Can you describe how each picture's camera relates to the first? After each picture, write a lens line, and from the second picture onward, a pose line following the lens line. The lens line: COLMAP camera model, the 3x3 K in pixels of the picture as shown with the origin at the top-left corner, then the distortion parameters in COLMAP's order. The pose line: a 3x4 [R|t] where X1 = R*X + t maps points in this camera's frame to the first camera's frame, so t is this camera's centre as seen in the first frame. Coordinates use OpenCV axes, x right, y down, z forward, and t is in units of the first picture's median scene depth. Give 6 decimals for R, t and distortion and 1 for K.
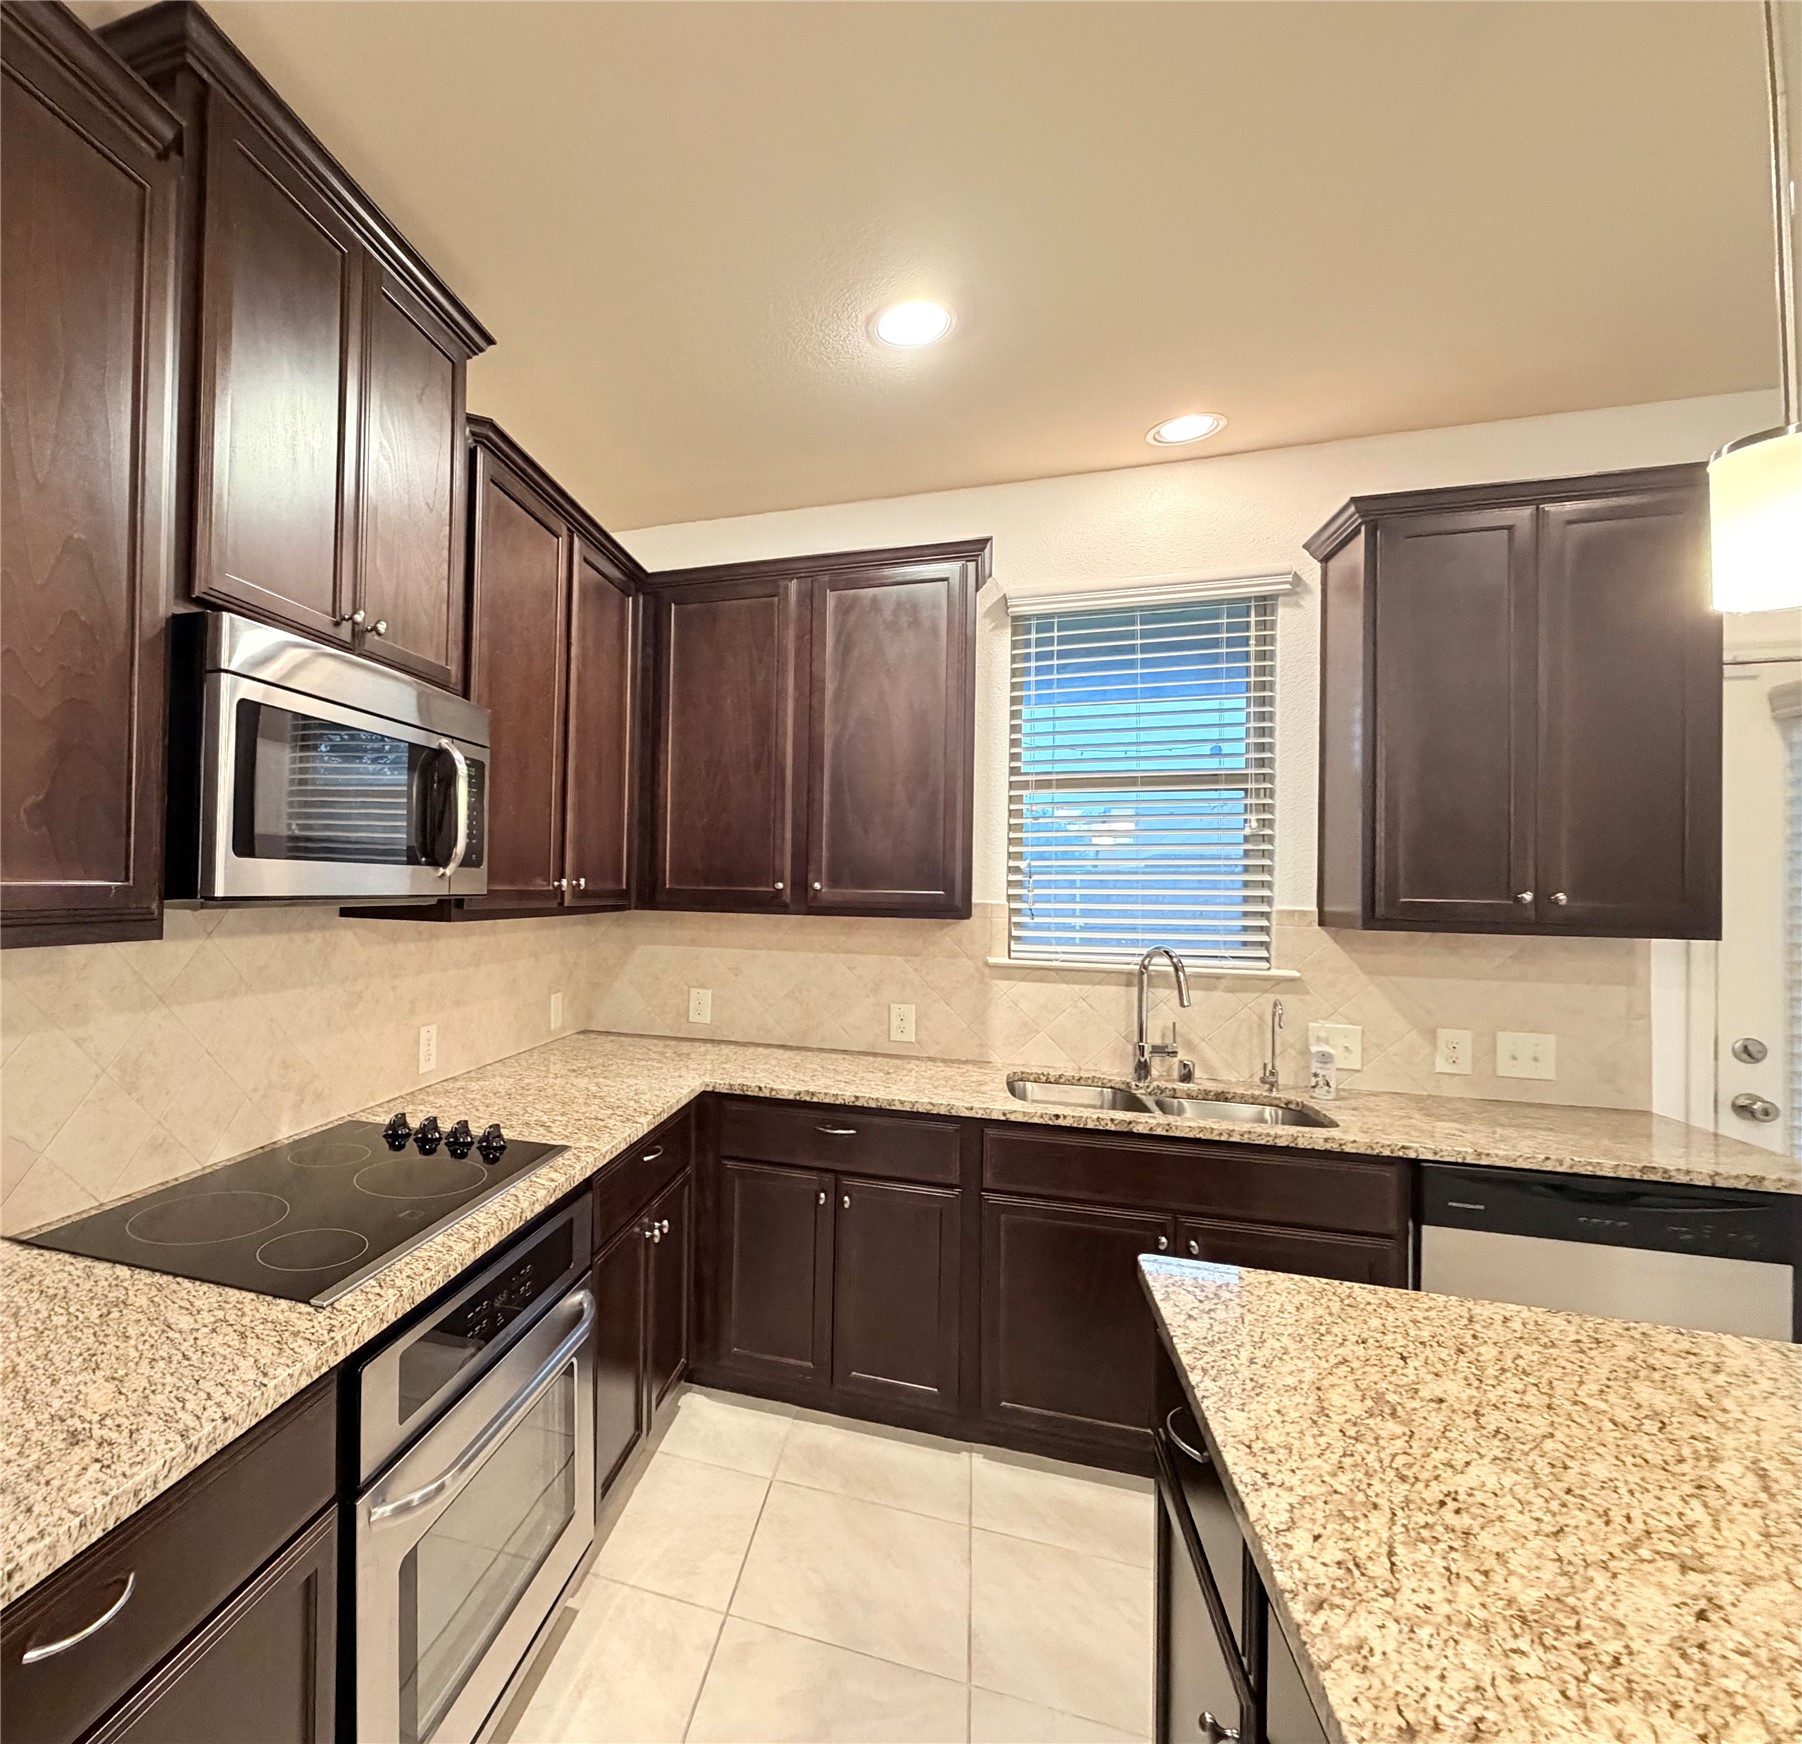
lens RADIAL K [[983.8, 0, 900.2], [0, 983.8, 907.0], [0, 0, 1]] dist [0.003782, 0.000431]
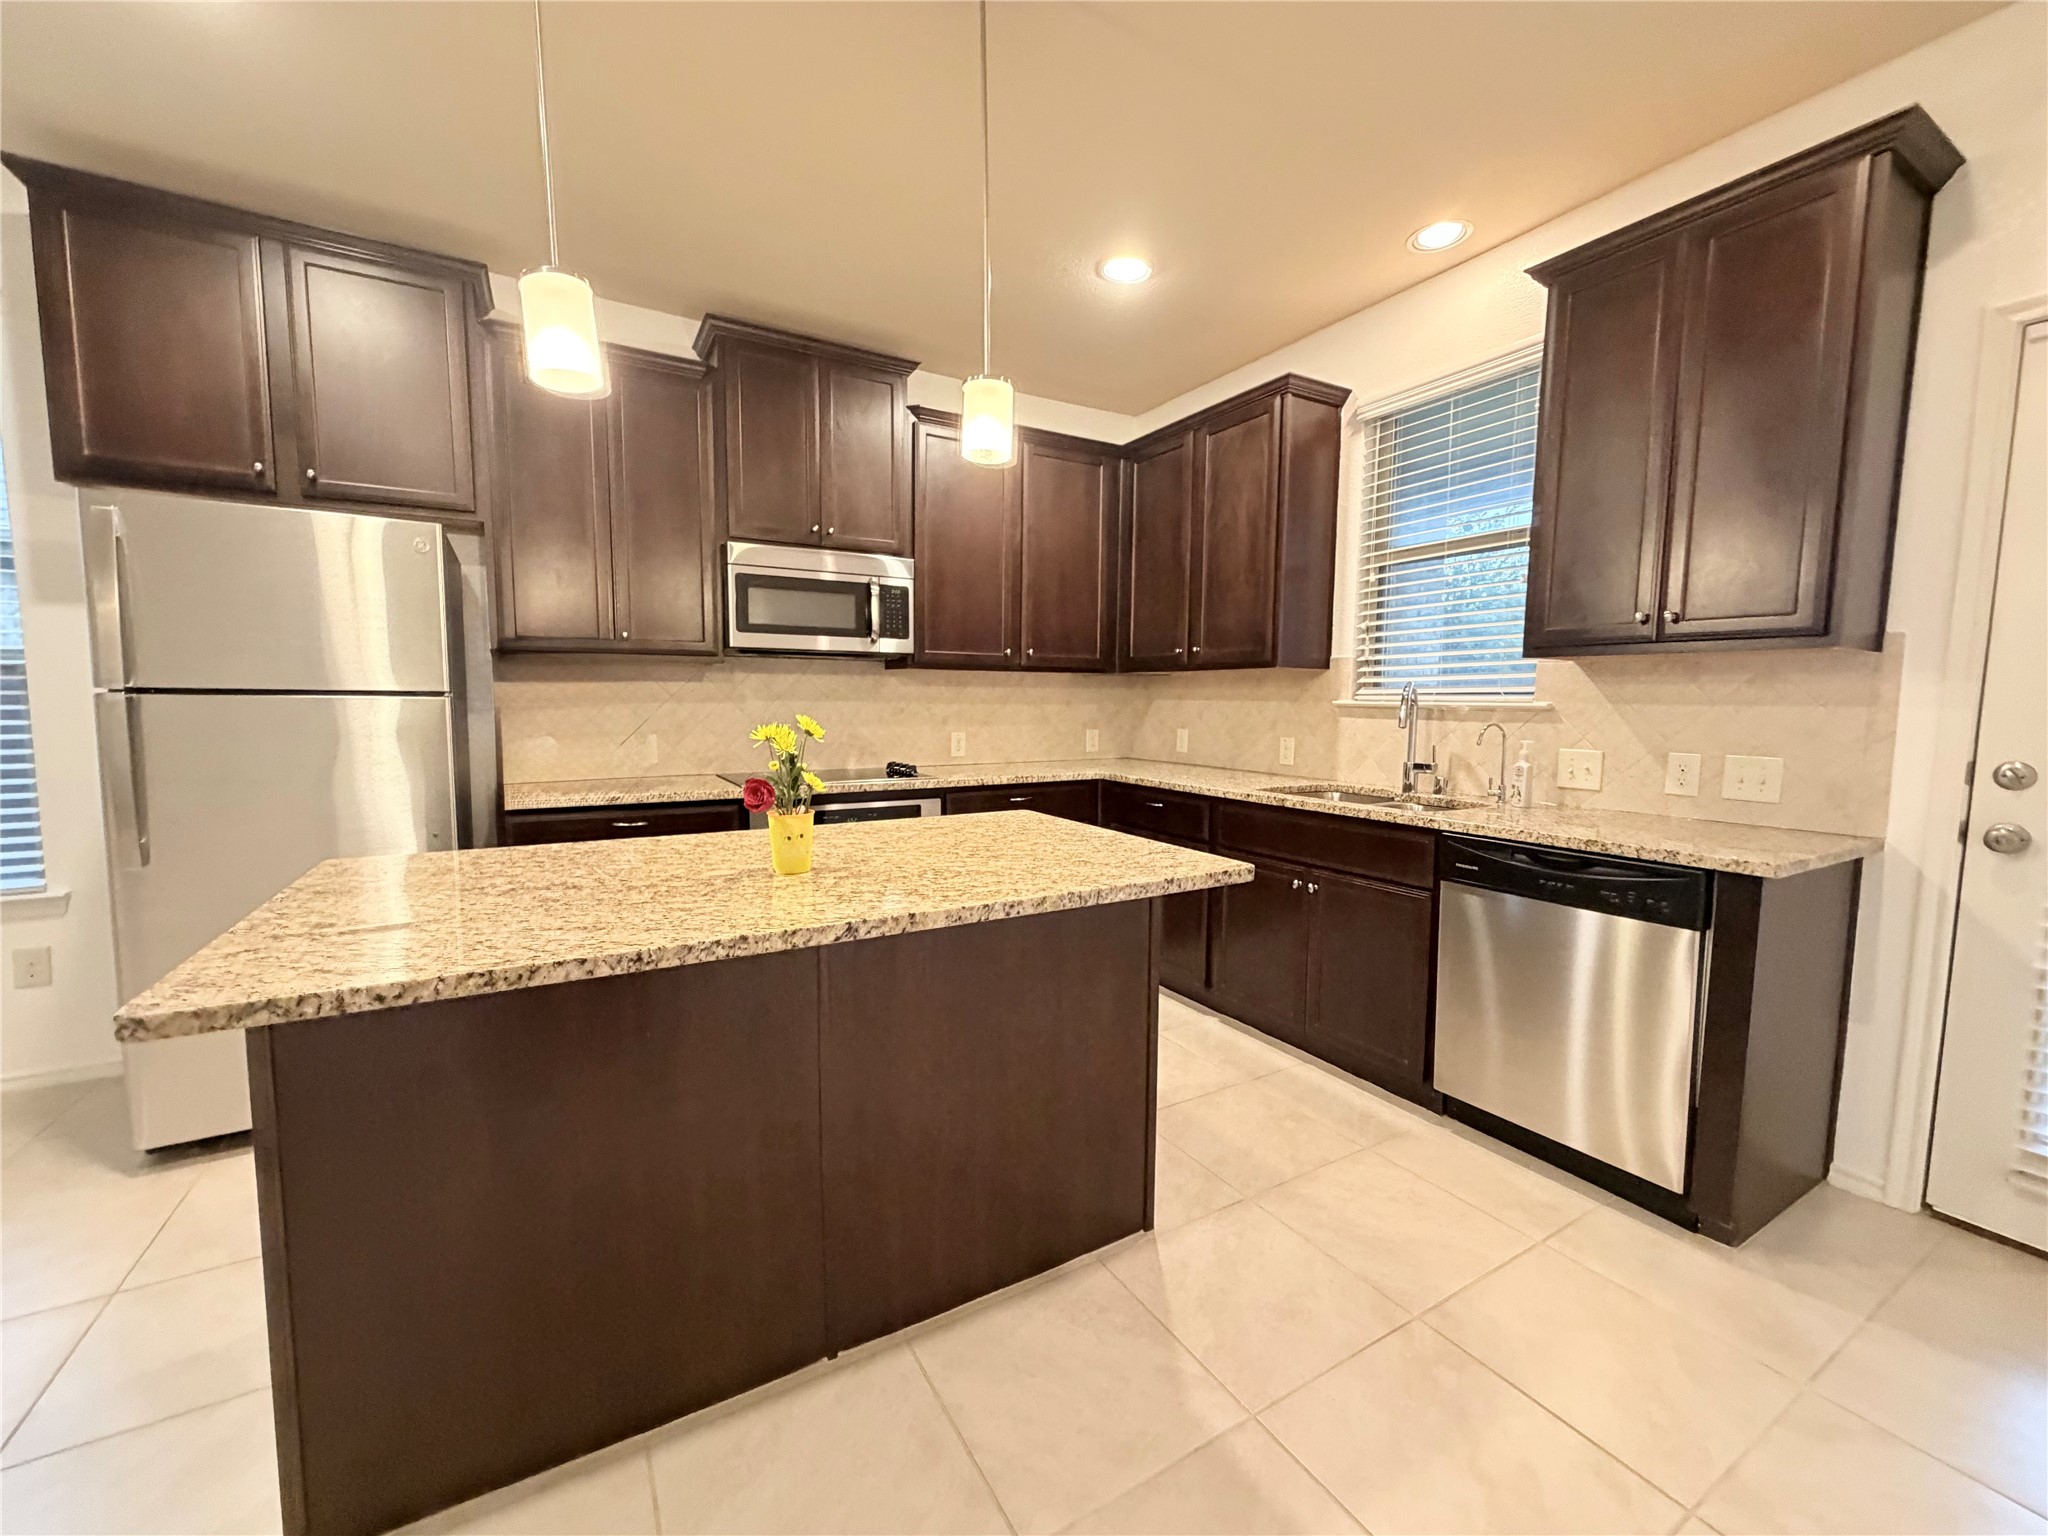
lens RADIAL K [[815.1, 0, 1019.0], [0, 815.1, 772.1], [0, 0, 1]] dist [0.001995, -0.000390]
pose [[0.772298, 0.045972, -0.633595, 0.560874], [0.011619, 0.996189, 0.086443, 0.060820], [0.635155, -0.074121, 0.768820, -0.112813]]
